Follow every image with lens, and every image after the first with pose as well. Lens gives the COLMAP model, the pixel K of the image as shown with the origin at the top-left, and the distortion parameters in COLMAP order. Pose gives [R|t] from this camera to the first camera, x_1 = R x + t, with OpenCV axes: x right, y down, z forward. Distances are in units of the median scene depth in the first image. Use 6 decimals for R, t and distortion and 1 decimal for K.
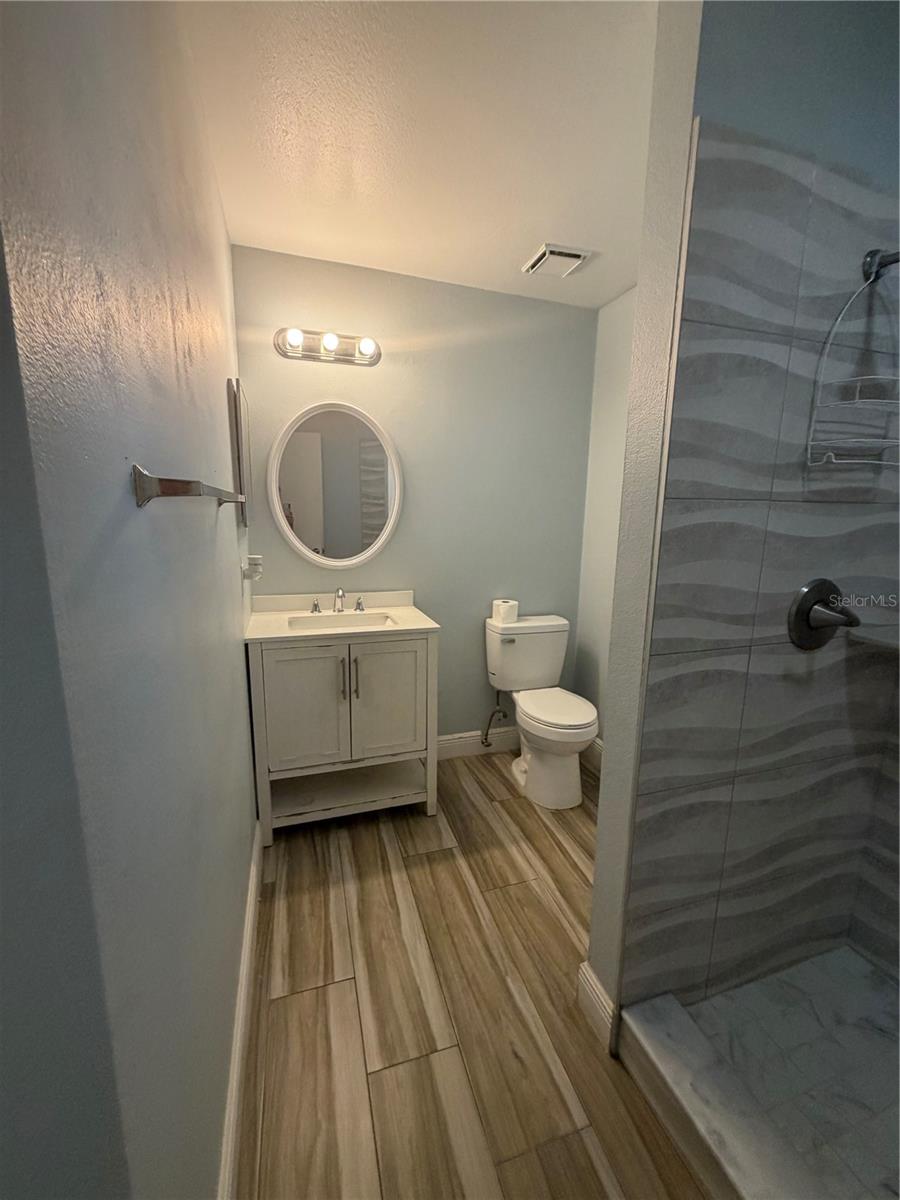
lens RADIAL K [[493.7, 0, 450.0], [0, 493.7, 600.0], [0, 0, 1]] dist [0.001590, 0.000091]
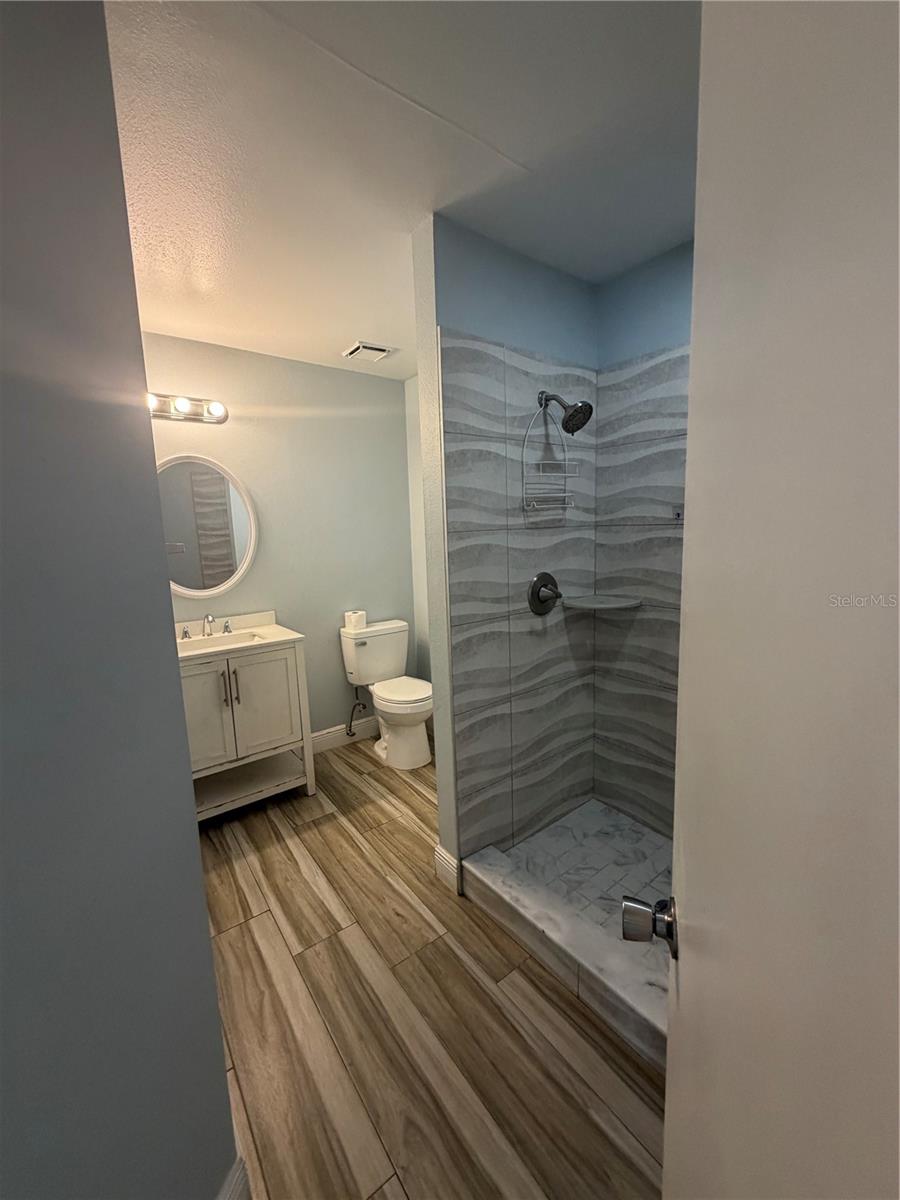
lens RADIAL K [[473.1, 0, 450.0], [0, 473.1, 600.0], [0, 0, 1]] dist [-0.007886, -0.000260]
pose [[0.944421, -0.095319, 0.314615, -0.061684], [0.106639, 0.994118, -0.018922, 0.039469], [-0.310960, 0.051421, 0.949031, -0.365285]]
